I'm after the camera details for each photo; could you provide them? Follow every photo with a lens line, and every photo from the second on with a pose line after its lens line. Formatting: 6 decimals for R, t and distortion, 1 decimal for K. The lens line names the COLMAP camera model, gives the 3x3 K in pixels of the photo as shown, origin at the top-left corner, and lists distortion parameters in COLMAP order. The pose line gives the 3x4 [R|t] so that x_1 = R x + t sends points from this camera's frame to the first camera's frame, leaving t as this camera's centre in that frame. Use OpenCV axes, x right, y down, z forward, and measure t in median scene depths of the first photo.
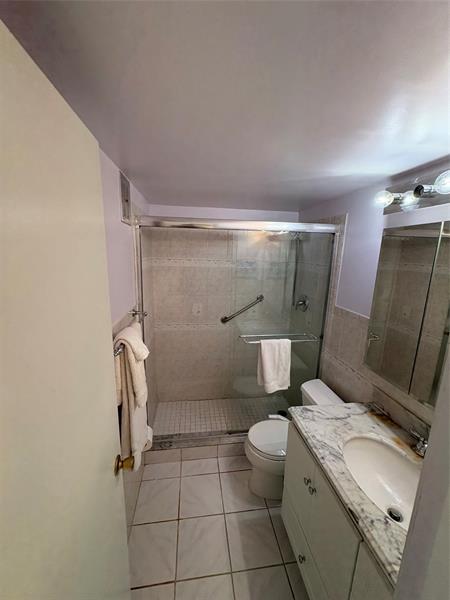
lens RADIAL K [[238.6, 0, 224.2], [0, 238.6, 299.0], [0, 0, 1]] dist [-0.000945, 0.000099]
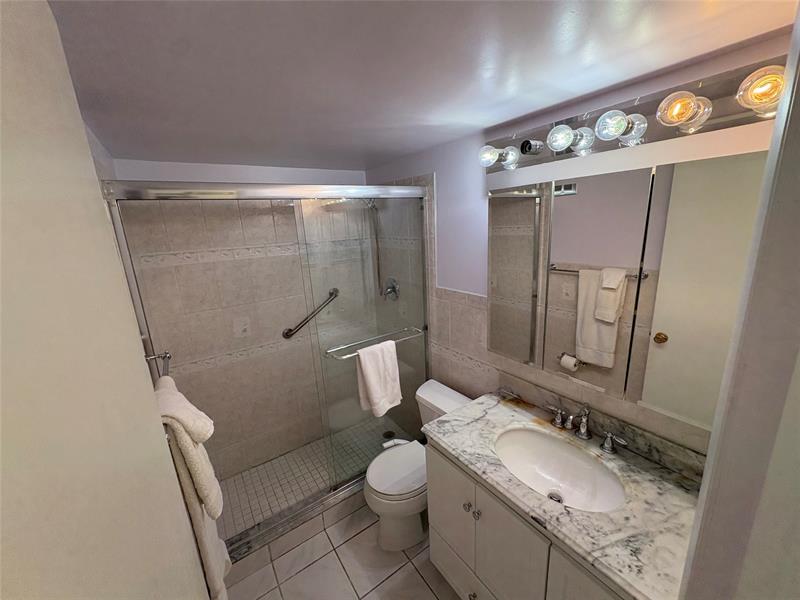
lens RADIAL K [[318.1, 0, 400.0], [0, 318.1, 300.0], [0, 0, 1]] dist [-0.000945, 0.000099]
pose [[0.888365, -0.179249, 0.422703, -0.115244], [0.163900, 0.983793, 0.072725, -0.028174], [-0.428888, 0.004675, 0.903345, 0.070676]]
